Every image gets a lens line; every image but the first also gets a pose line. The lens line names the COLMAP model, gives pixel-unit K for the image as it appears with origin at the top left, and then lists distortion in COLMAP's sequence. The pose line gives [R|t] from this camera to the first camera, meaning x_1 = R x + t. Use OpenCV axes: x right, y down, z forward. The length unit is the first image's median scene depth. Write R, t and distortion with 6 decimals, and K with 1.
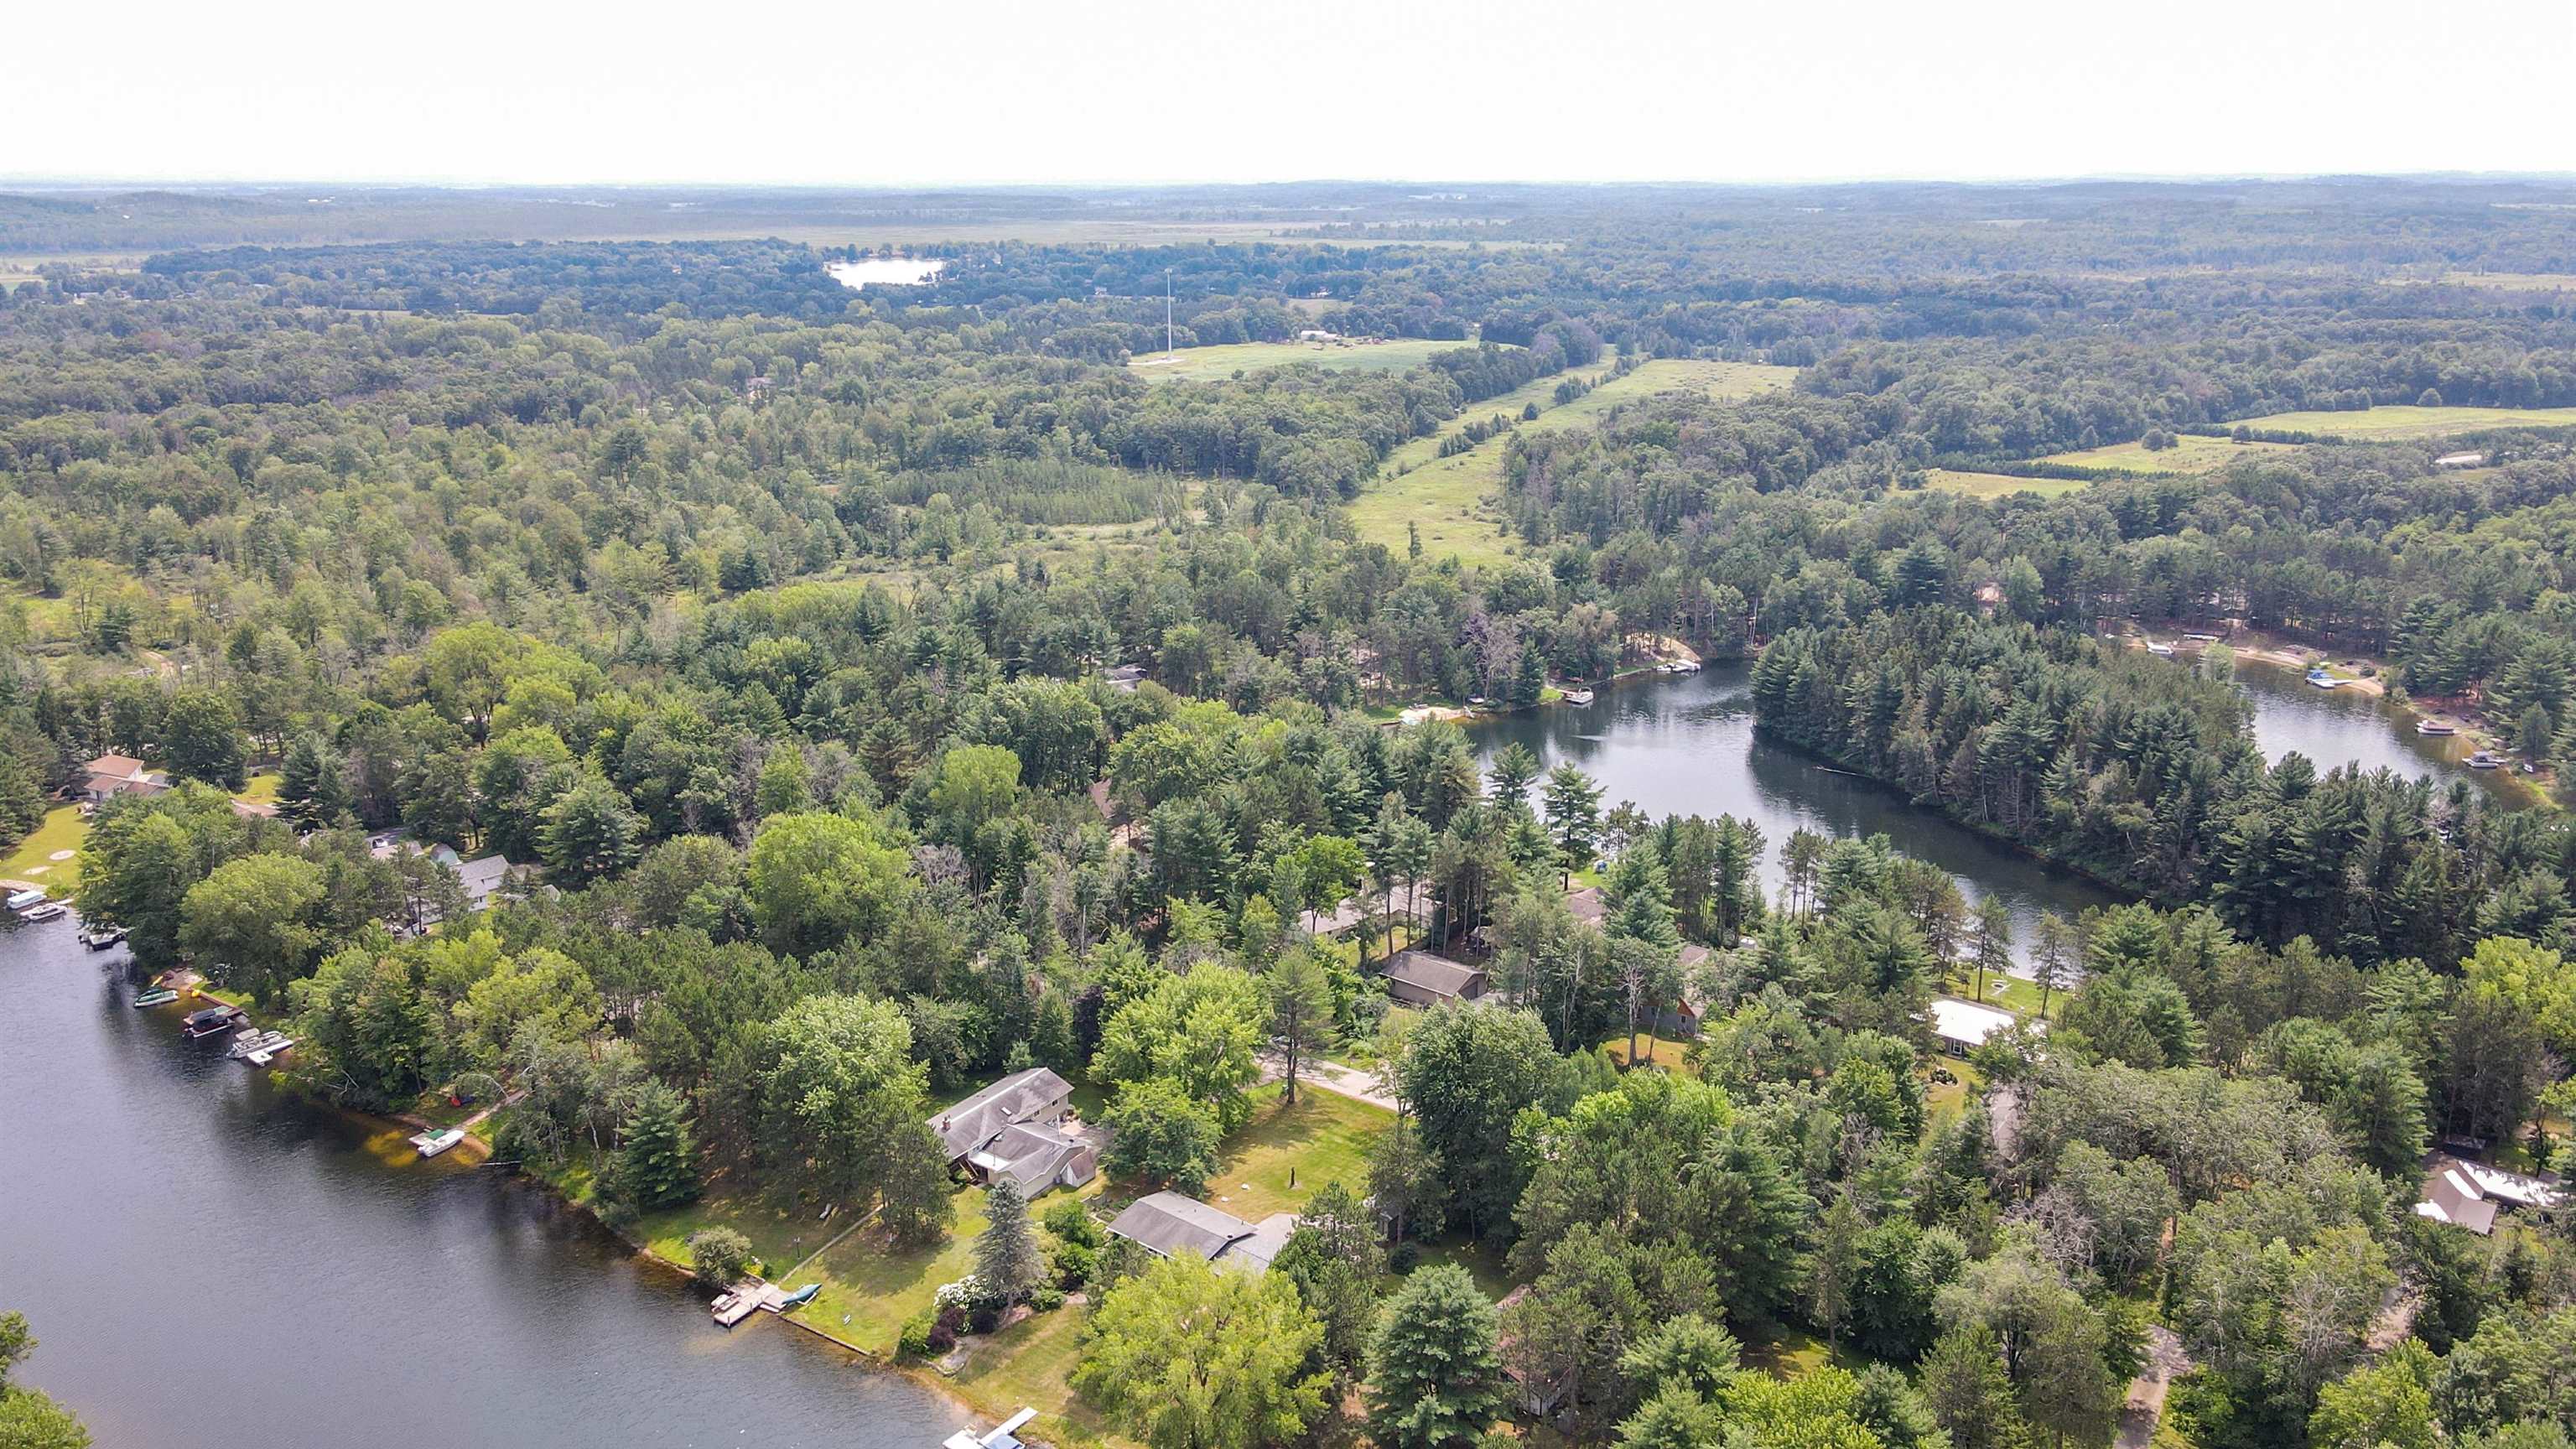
lens RADIAL K [[1896.3, 0, 1297.9], [0, 1896.3, 728.5], [0, 0, 1]] dist [0.014751, 0.015356]
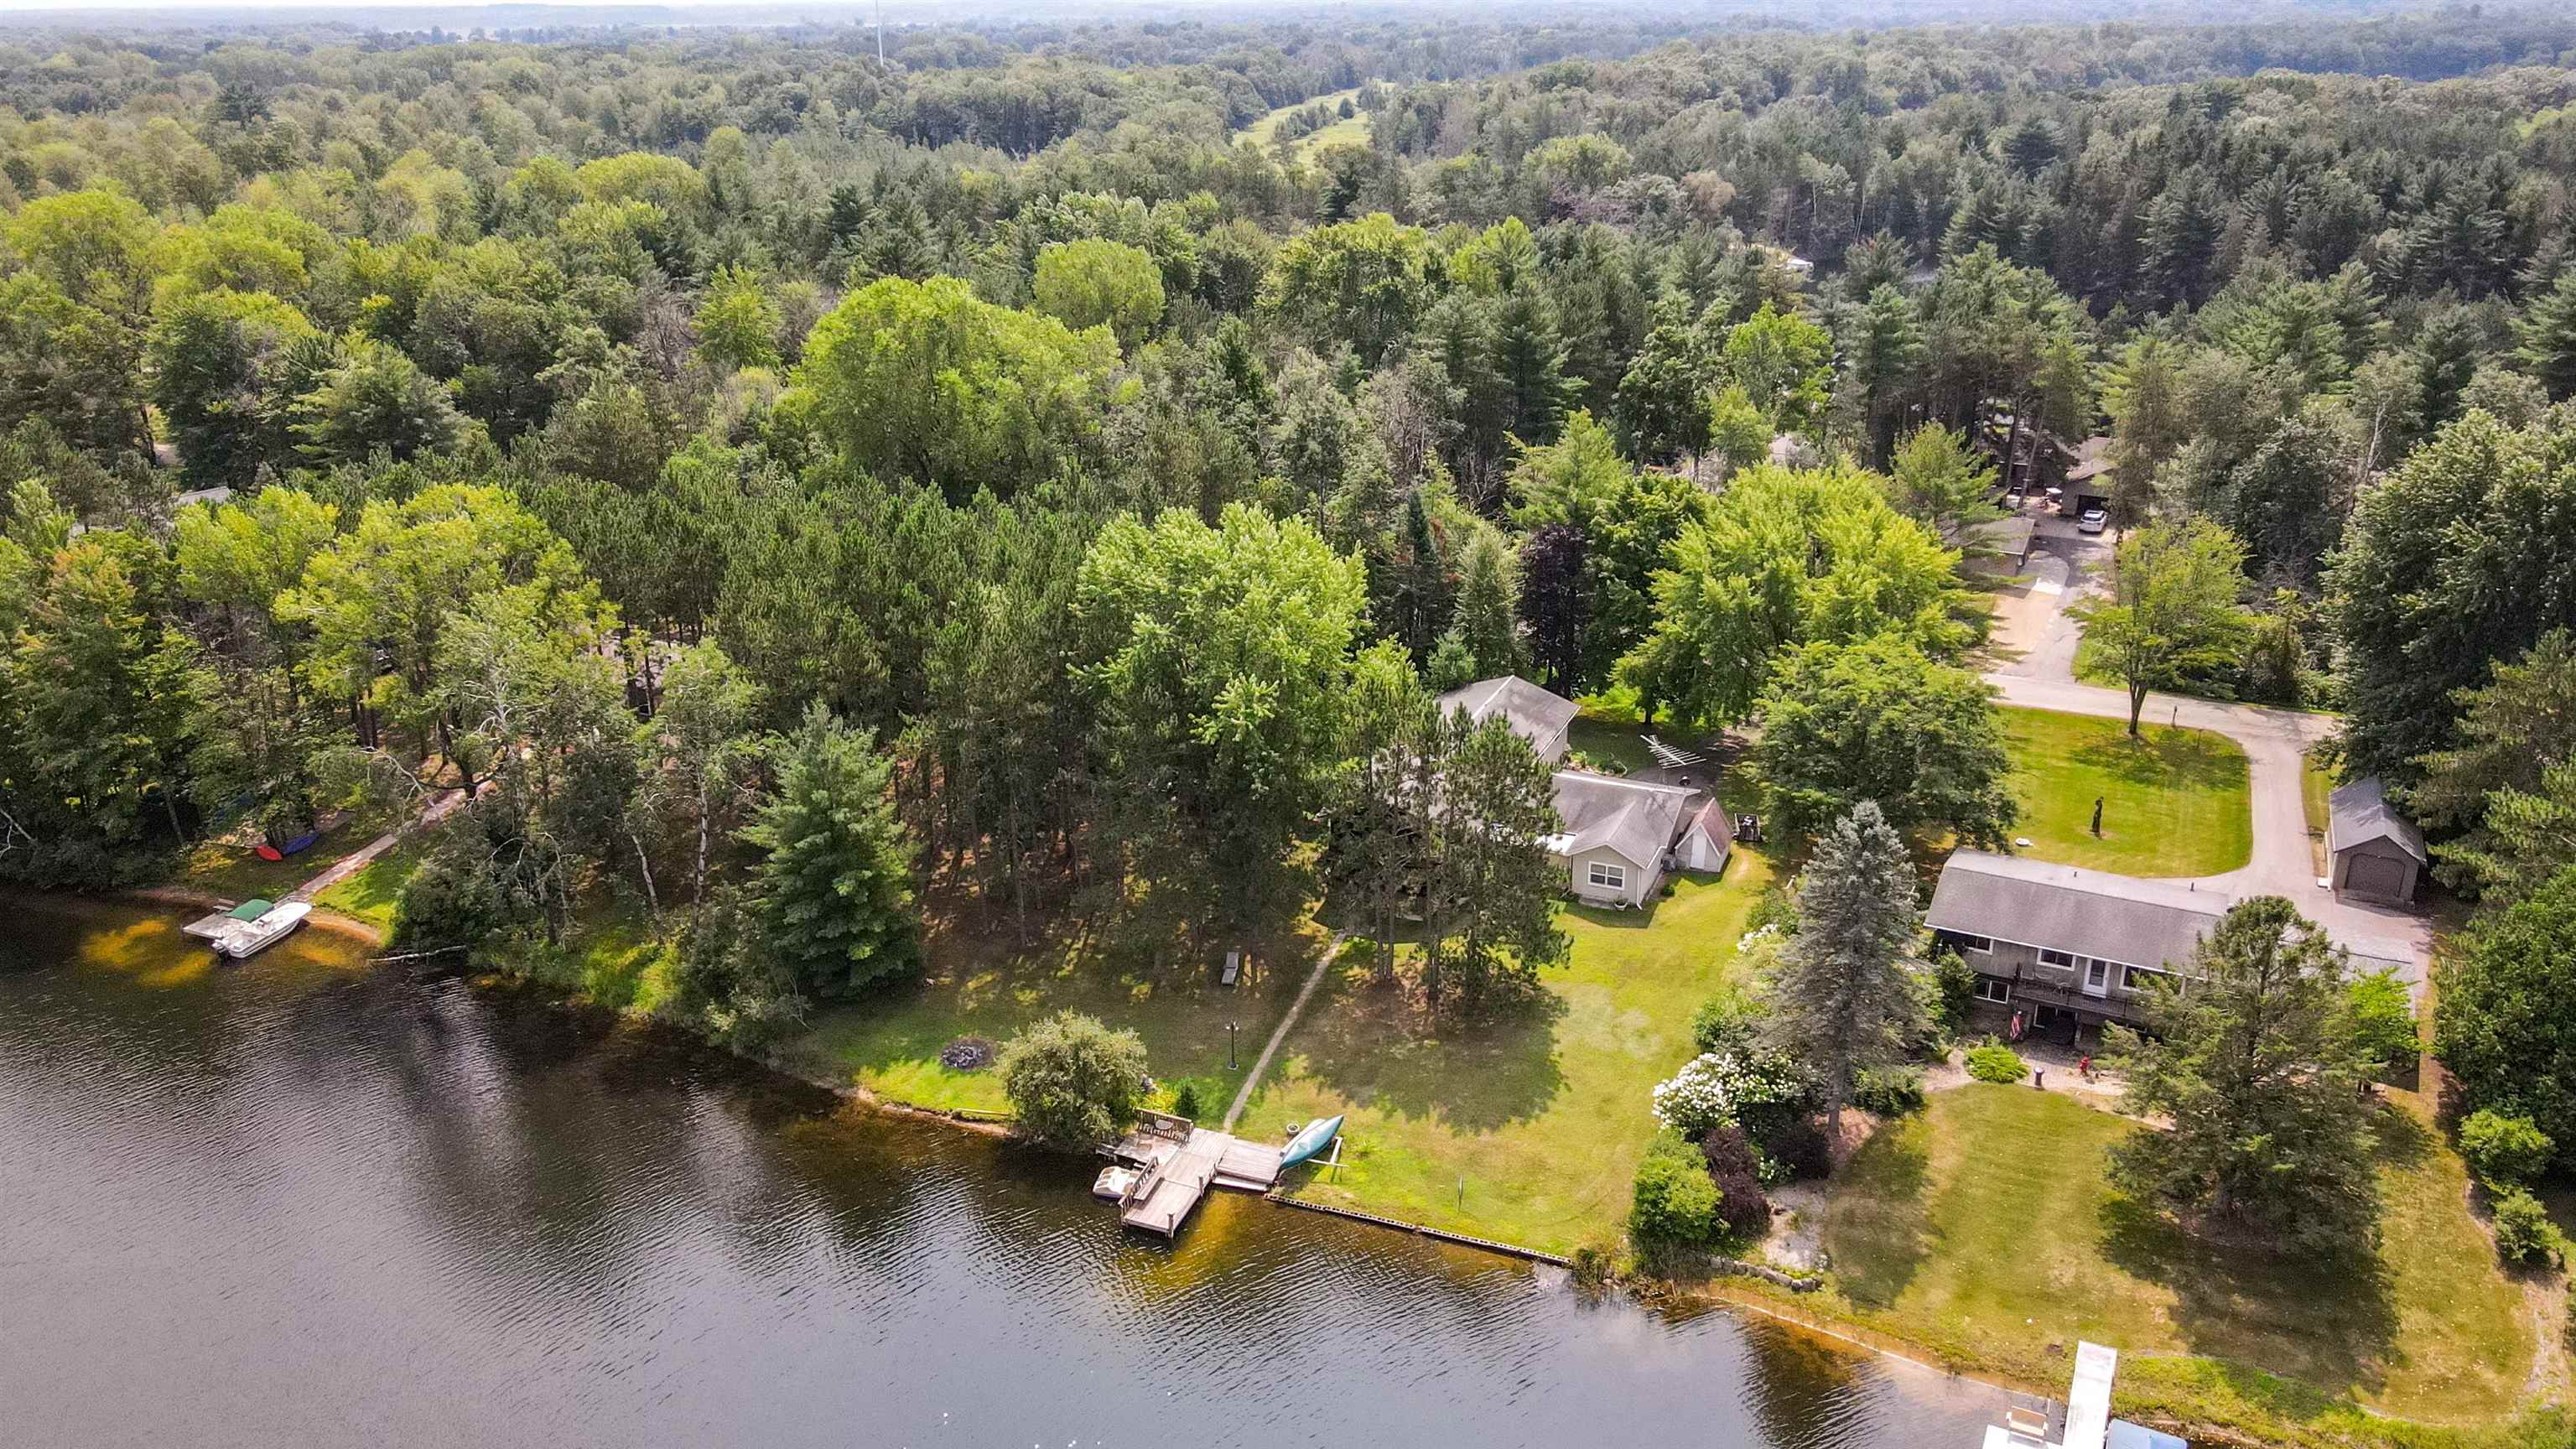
lens RADIAL K [[1896.3, 0, 1288.9], [0, 1896.3, 724.5], [0, 0, 1]] dist [0.014751, 0.015356]
pose [[0.981516, -0.078430, 0.174569, -0.284810], [0.064936, 0.994538, 0.081718, 0.147200], [-0.180025, -0.068872, 0.981248, 0.512331]]
